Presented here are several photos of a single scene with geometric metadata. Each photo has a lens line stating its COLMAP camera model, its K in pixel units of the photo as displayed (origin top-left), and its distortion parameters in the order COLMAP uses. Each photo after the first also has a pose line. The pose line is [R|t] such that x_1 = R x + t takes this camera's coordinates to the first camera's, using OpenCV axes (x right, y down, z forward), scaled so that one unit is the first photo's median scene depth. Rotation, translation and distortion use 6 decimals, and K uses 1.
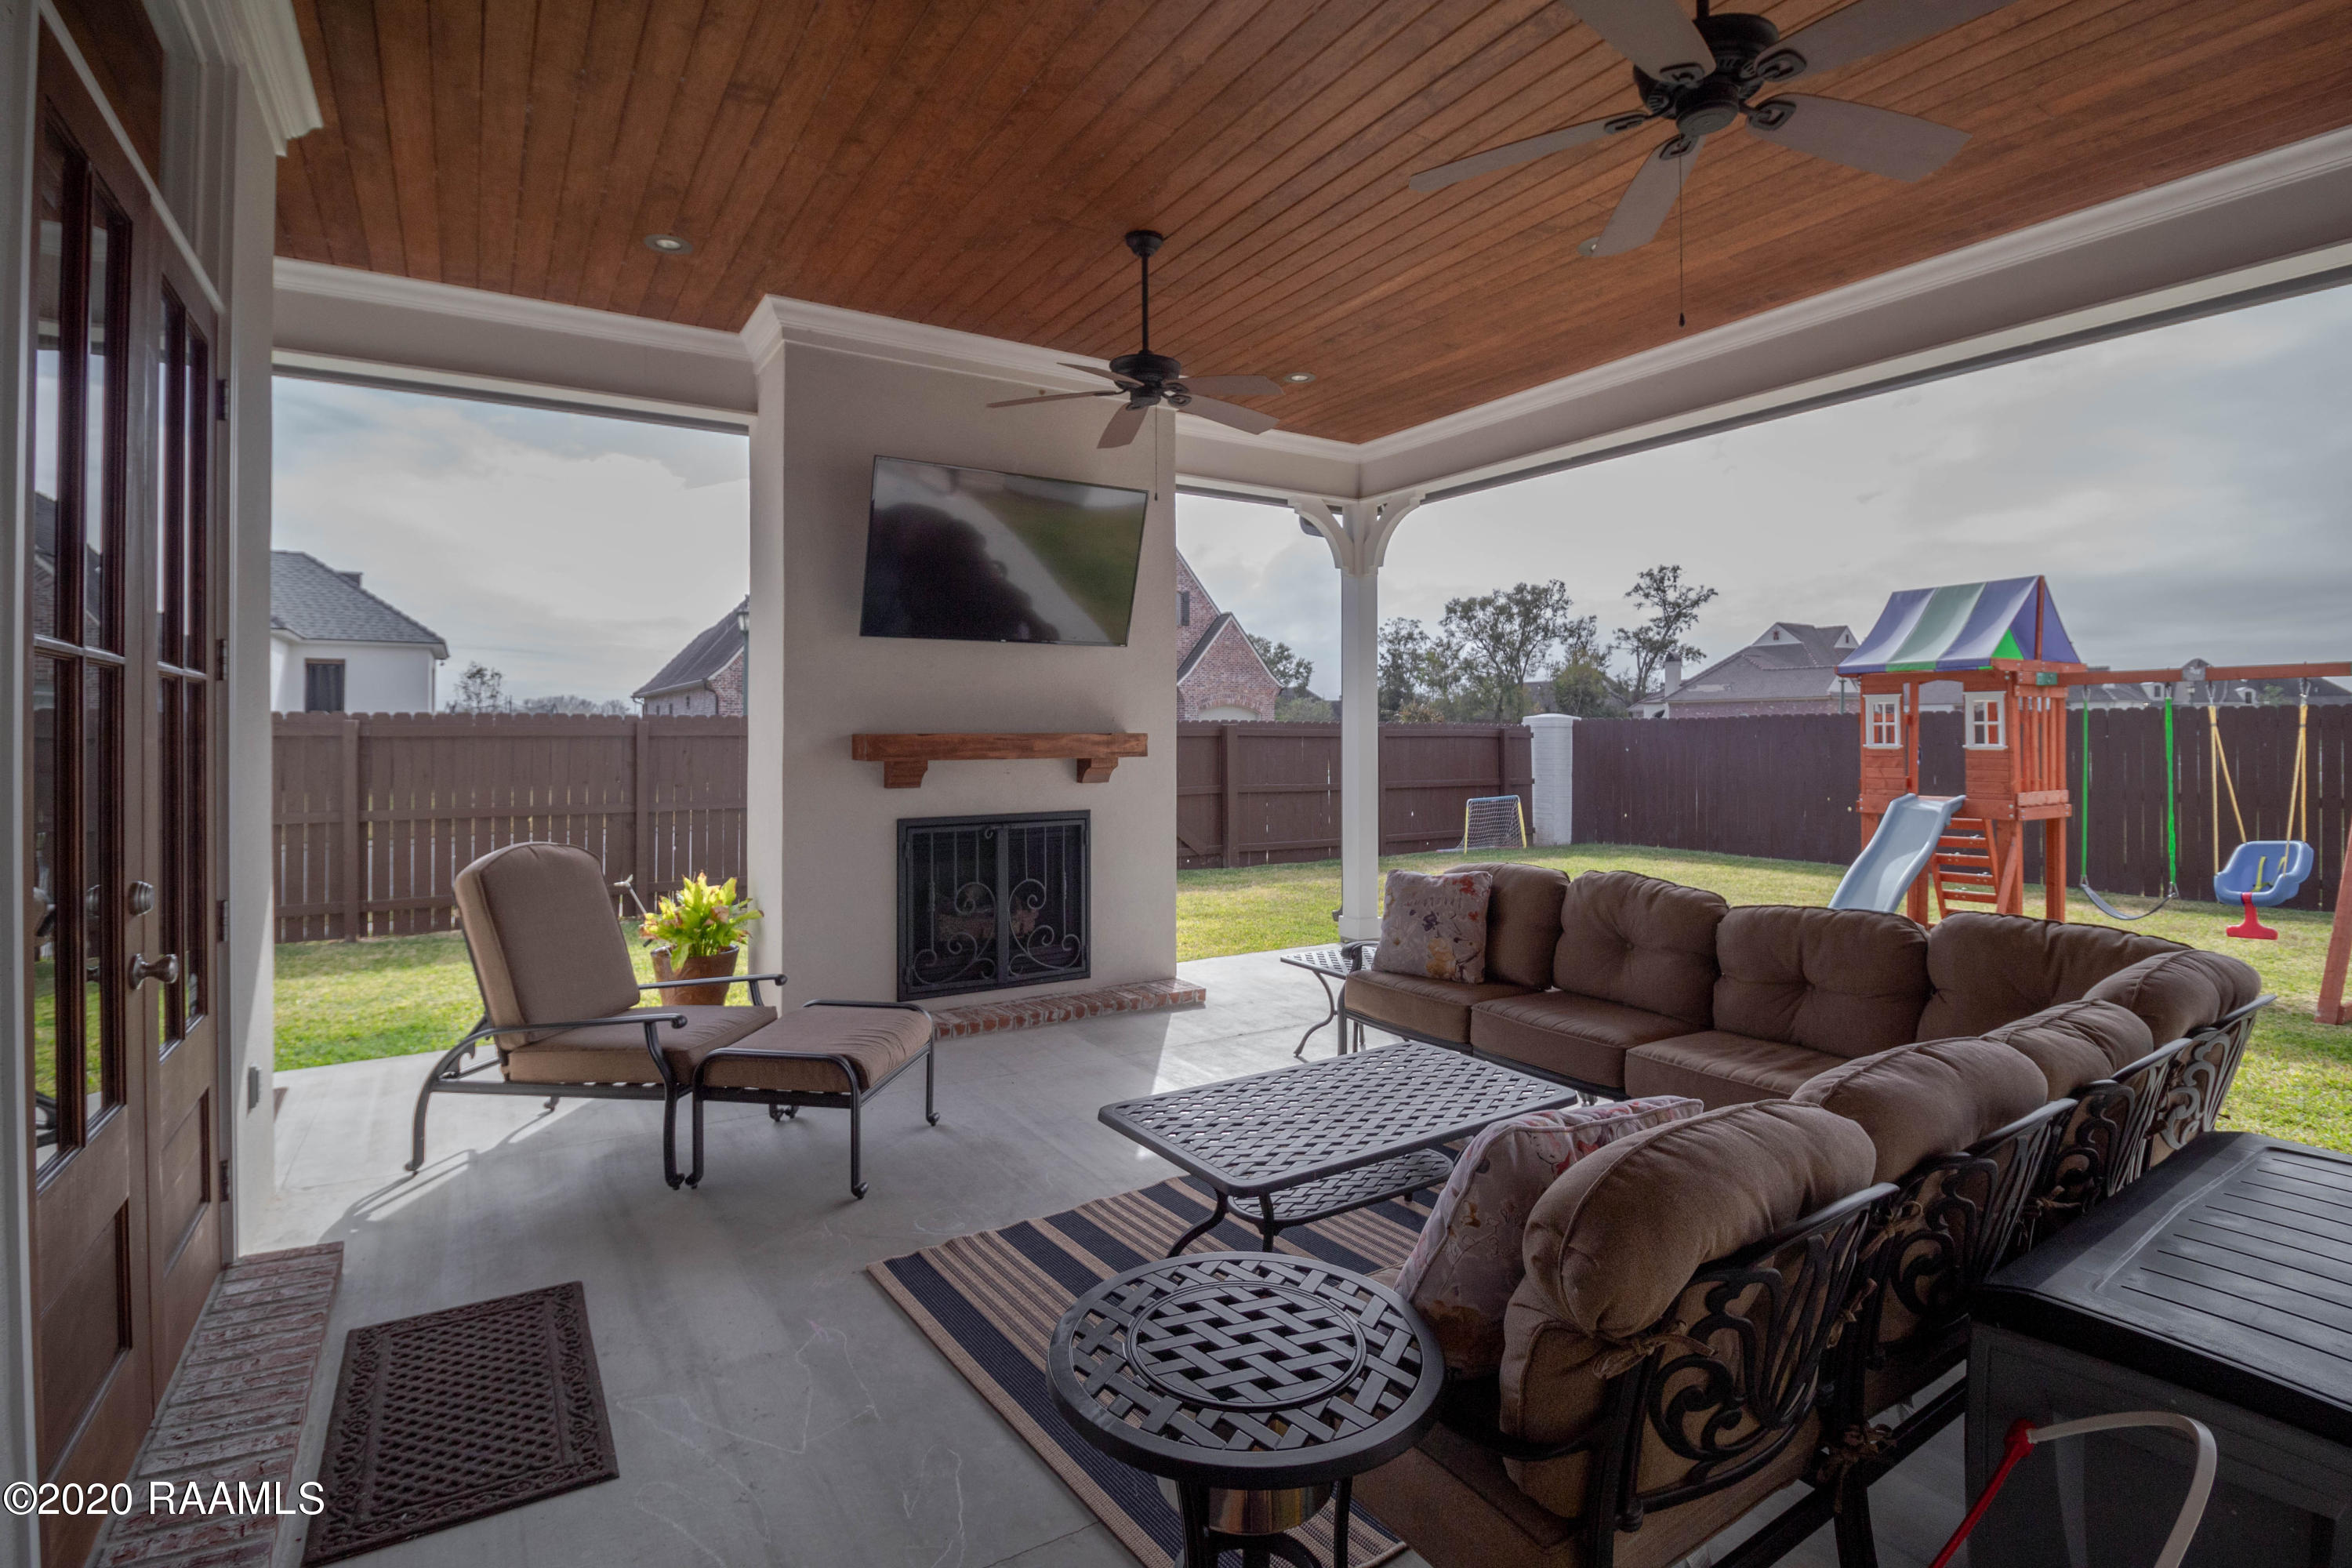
lens RADIAL K [[1103.1, 0, 1177.9], [0, 1103.1, 727.7], [0, 0, 1]] dist [0.000662, -0.014144]
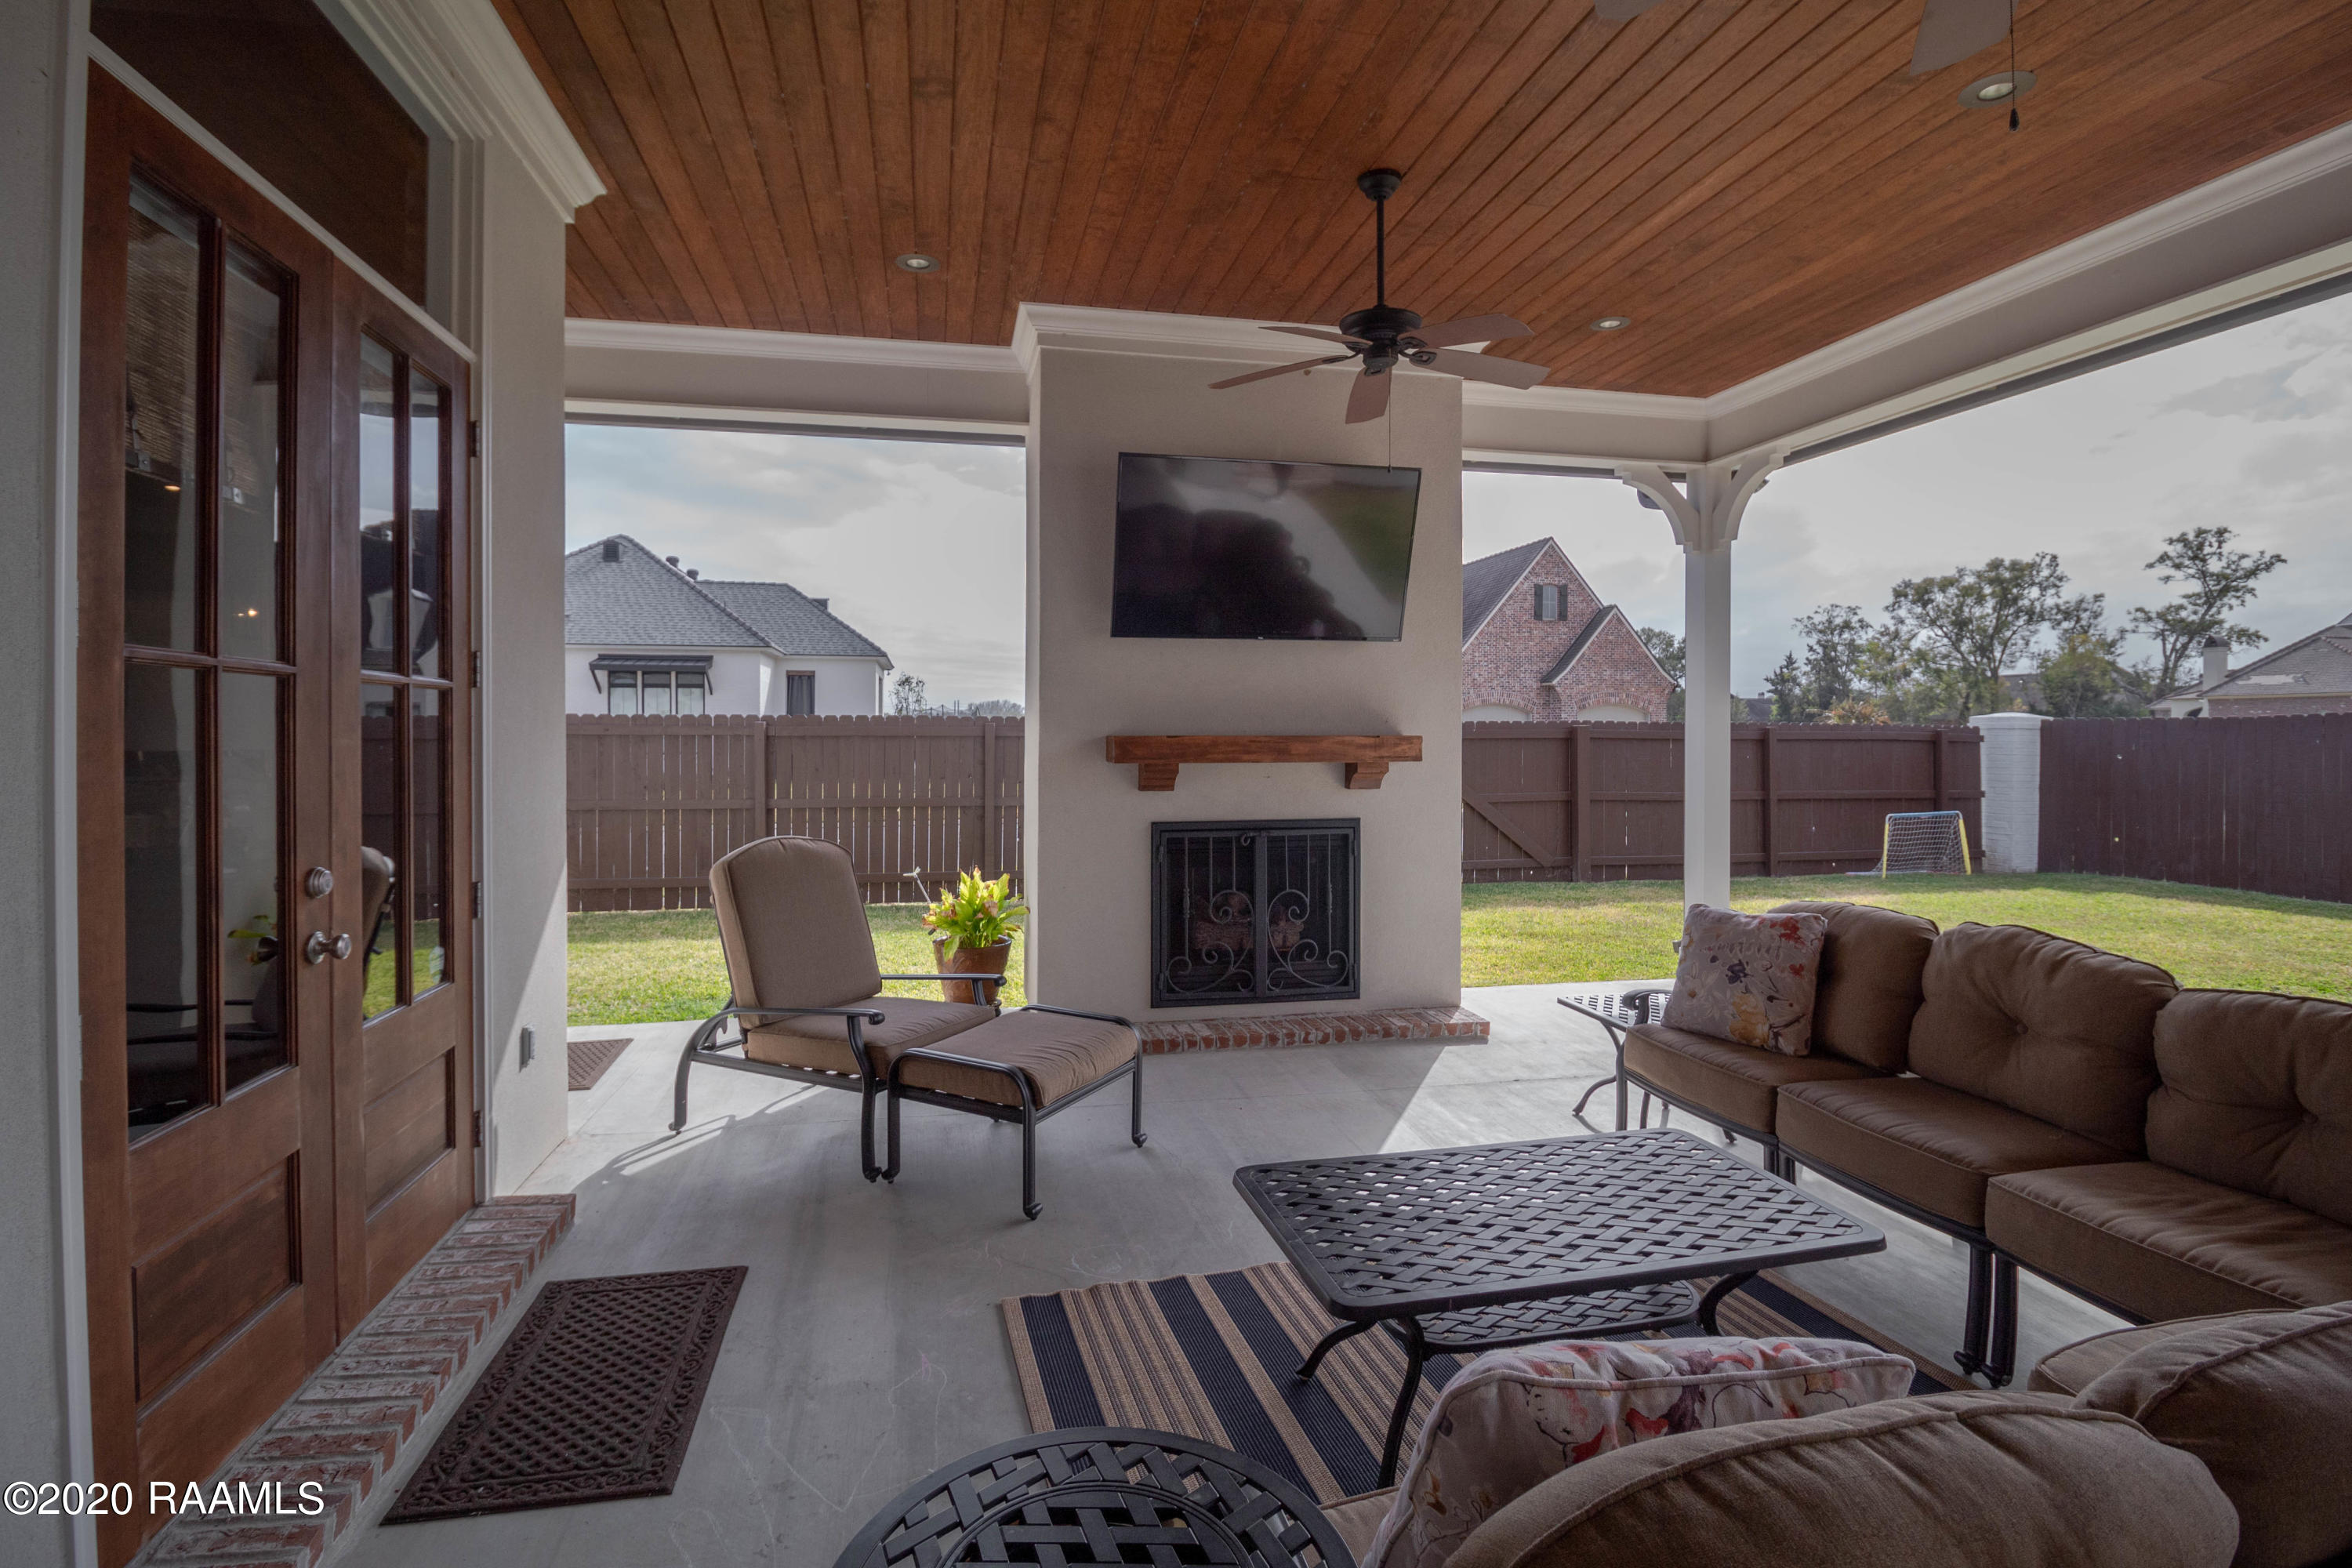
lens RADIAL K [[1081.5, 0, 1173.2], [0, 1081.5, 736.6], [0, 0, 1]] dist [0.000394, -0.013328]
pose [[0.938390, 0.004029, -0.345556, 0.102805], [-0.001284, 0.999966, 0.008172, -0.001481], [0.345577, -0.007225, 0.938363, 0.109038]]
